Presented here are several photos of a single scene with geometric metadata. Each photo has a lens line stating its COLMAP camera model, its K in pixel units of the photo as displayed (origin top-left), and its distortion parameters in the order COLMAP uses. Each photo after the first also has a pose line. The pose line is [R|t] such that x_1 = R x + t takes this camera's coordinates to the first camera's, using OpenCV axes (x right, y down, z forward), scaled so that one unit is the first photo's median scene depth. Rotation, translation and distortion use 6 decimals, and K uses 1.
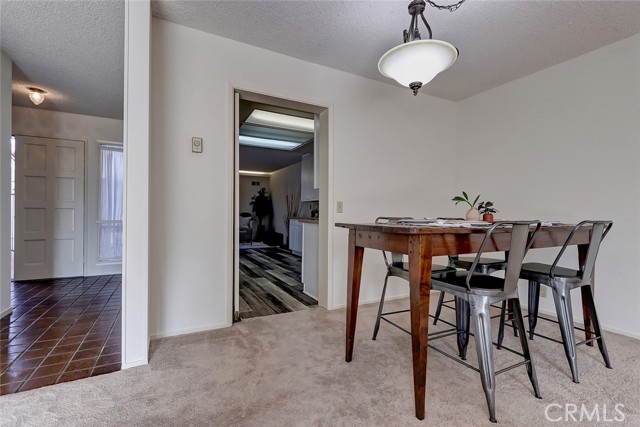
lens RADIAL K [[294.7, 0, 320.0], [0, 294.7, 213.5], [0, 0, 1]] dist [0.010552, -0.000117]
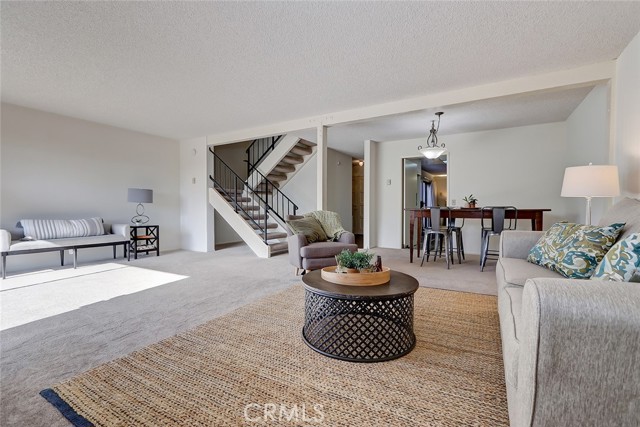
lens RADIAL K [[294.7, 0, 320.0], [0, 294.7, 213.5], [0, 0, 1]] dist [0.010552, -0.000117]
pose [[0.529953, 0.013429, -0.847920, 1.966171], [-0.000507, 0.999879, 0.015518, 0.034119], [0.848027, -0.007794, 0.529896, -1.280090]]
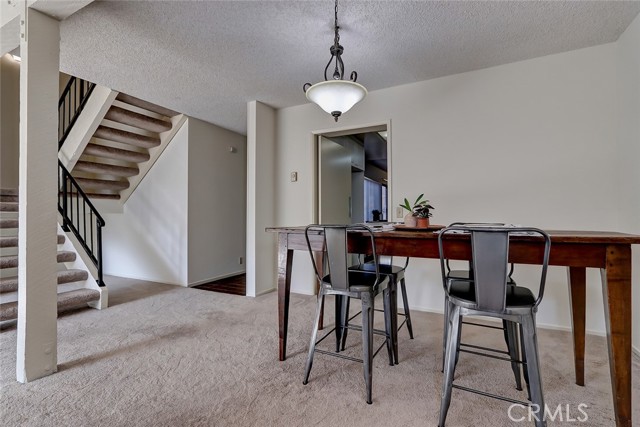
lens RADIAL K [[294.7, 0, 320.0], [0, 294.7, 213.5], [0, 0, 1]] dist [0.010552, -0.000117]
pose [[0.577856, -0.014393, -0.816012, 1.173771], [0.002019, 0.999867, -0.016206, -0.002816], [0.816136, 0.007717, 0.577808, 0.219520]]
